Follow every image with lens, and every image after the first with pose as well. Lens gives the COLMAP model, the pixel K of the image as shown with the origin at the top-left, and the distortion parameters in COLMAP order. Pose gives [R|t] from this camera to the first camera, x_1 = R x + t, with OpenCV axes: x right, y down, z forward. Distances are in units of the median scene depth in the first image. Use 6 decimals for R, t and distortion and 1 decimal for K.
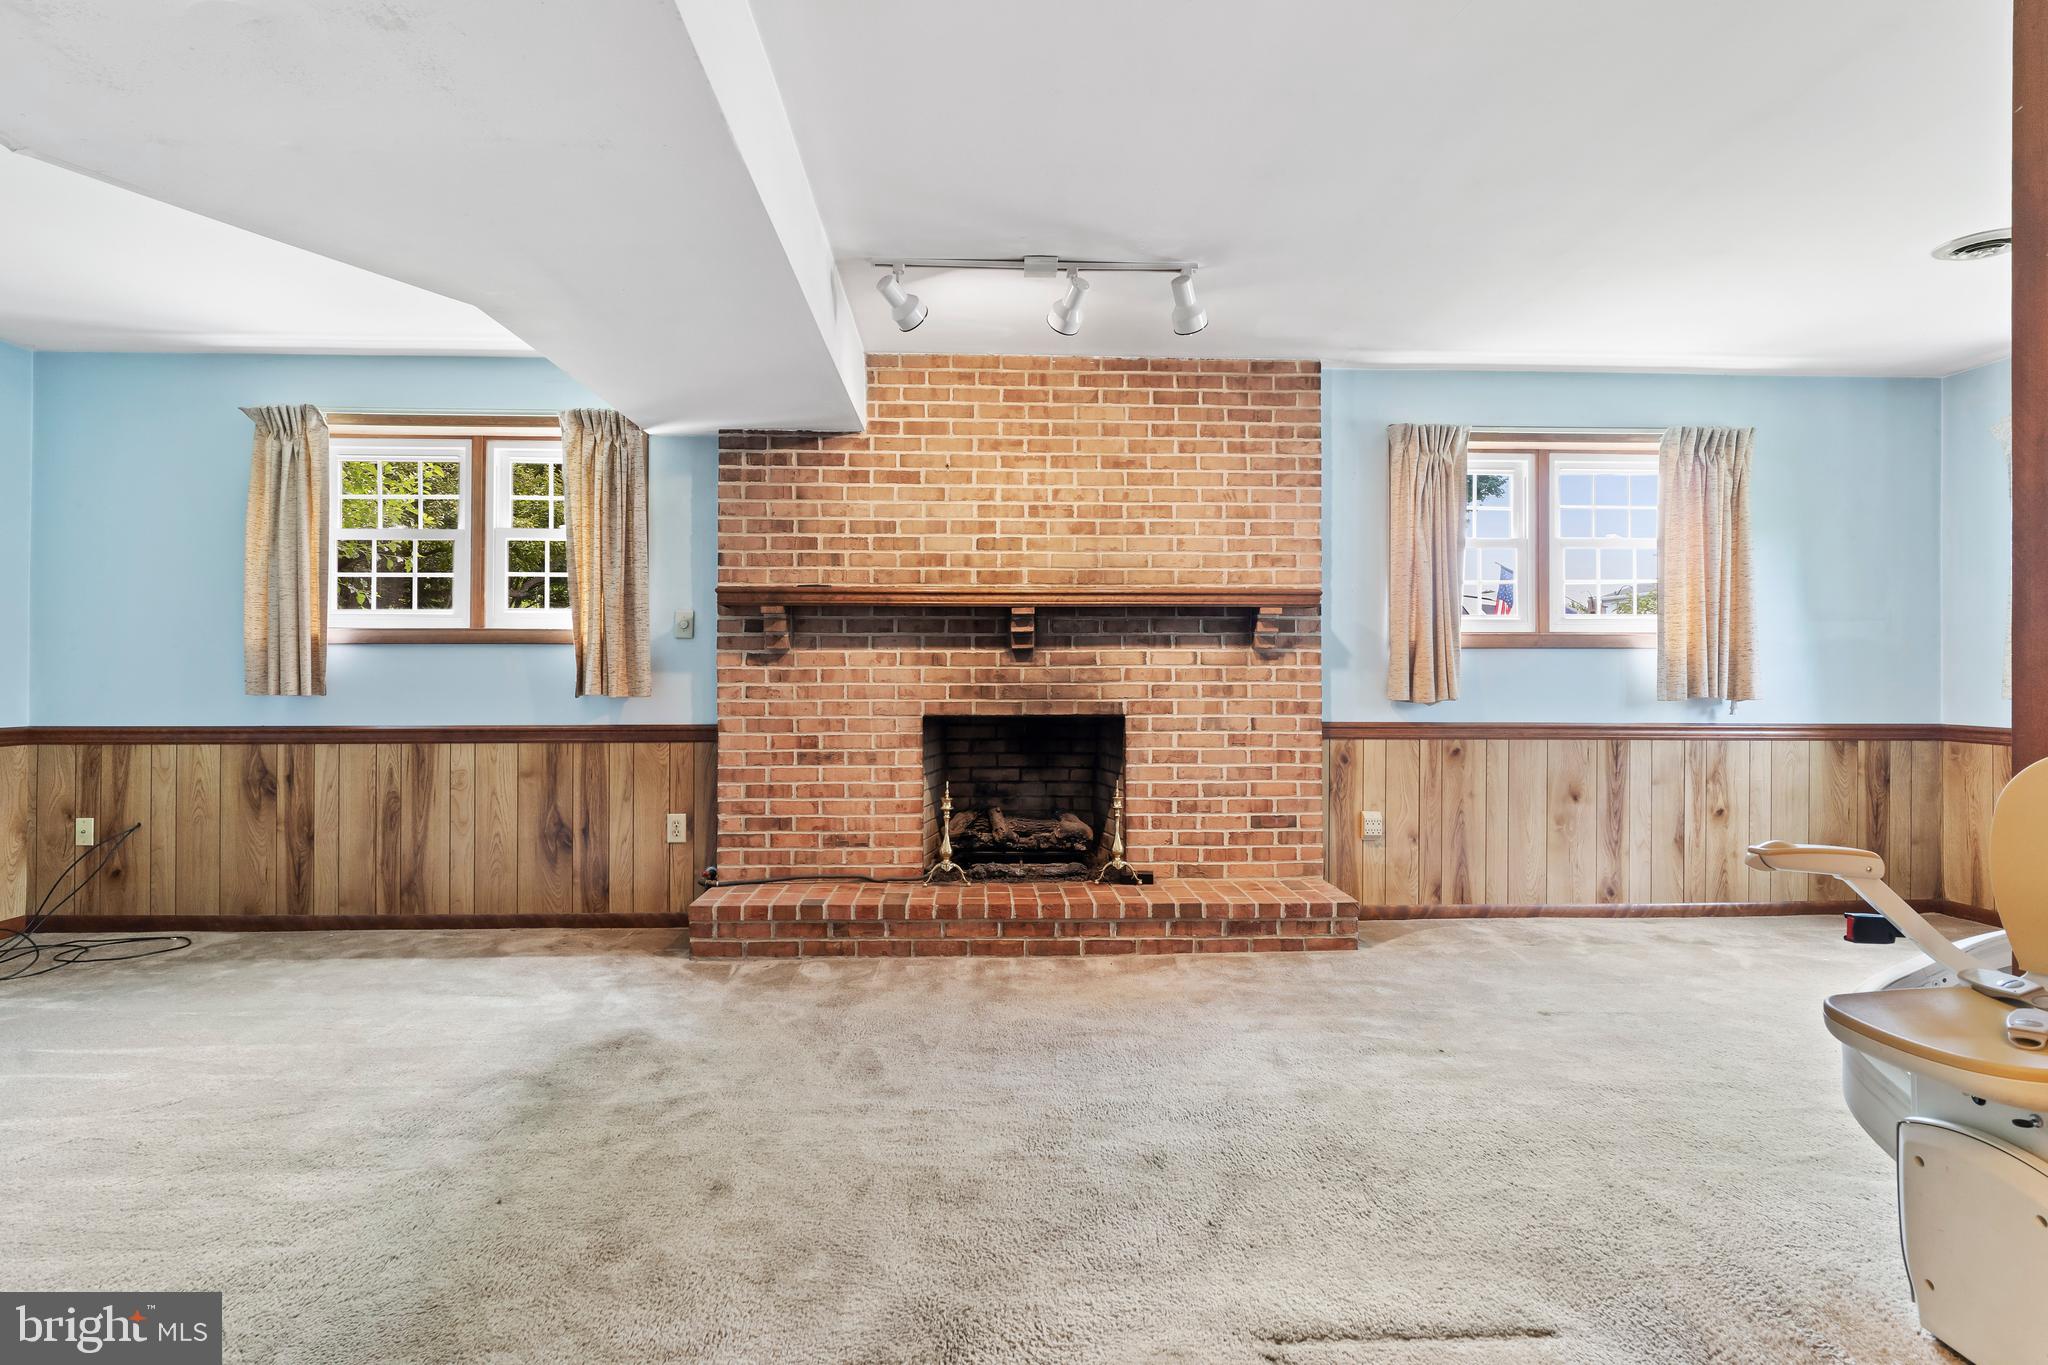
lens RADIAL K [[1063.7, 0, 1026.5], [0, 1063.7, 662.9], [0, 0, 1]] dist [-0.008978, 0.003338]
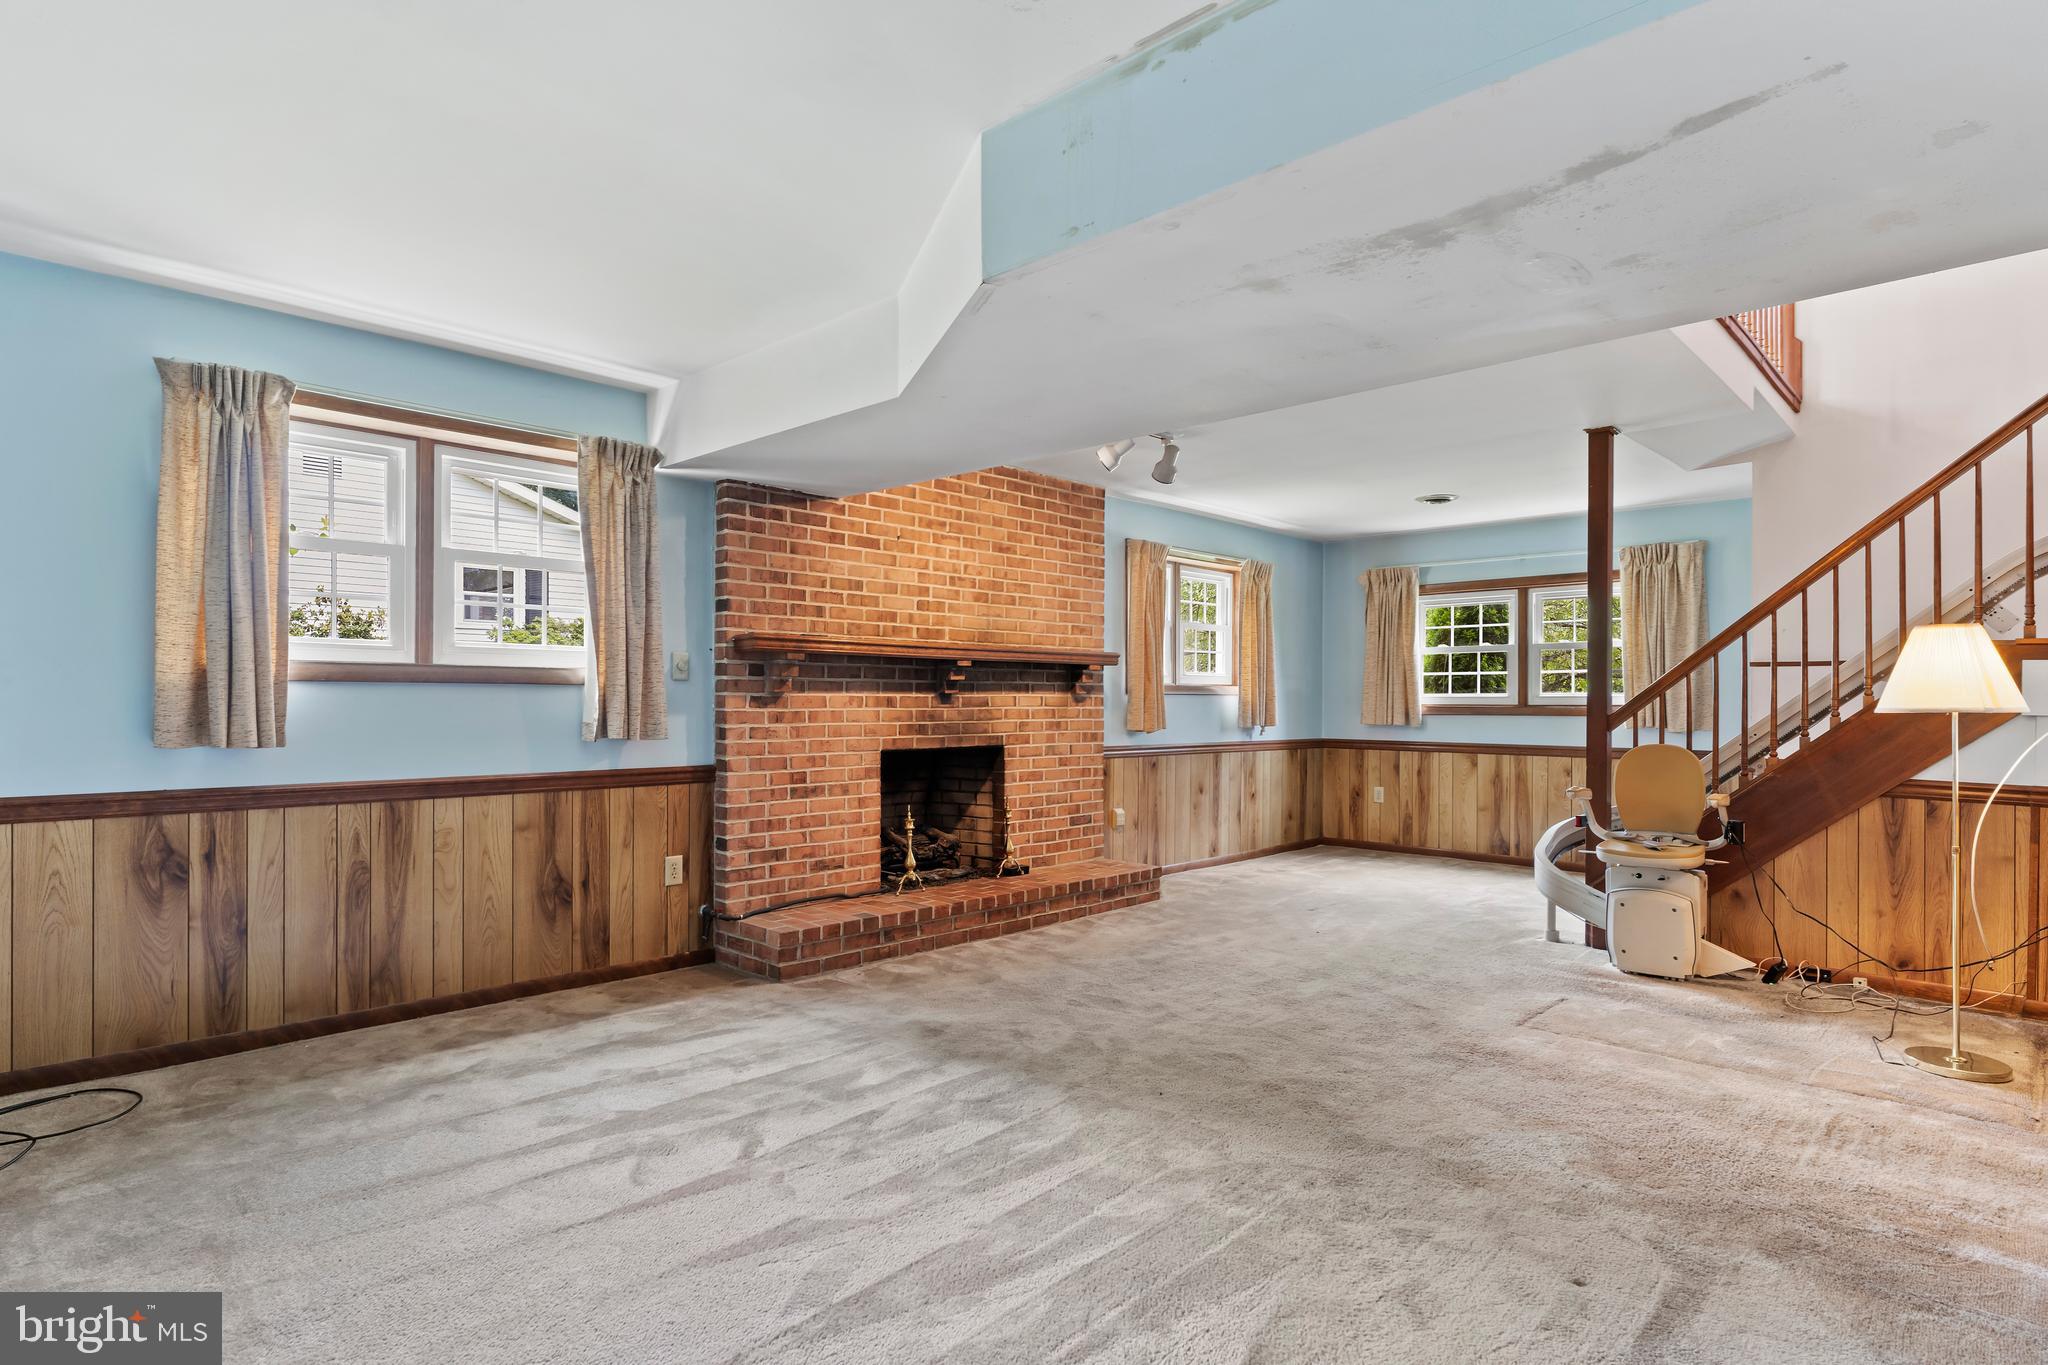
lens RADIAL K [[1063.7, 0, 1034.0], [0, 1063.7, 702.8], [0, 0, 1]] dist [-0.008978, 0.003338]
pose [[0.725874, 0.001449, 0.687827, -0.779530], [-0.007723, 0.999952, 0.006044, -0.010673], [-0.687785, -0.009700, 0.725850, 0.044562]]
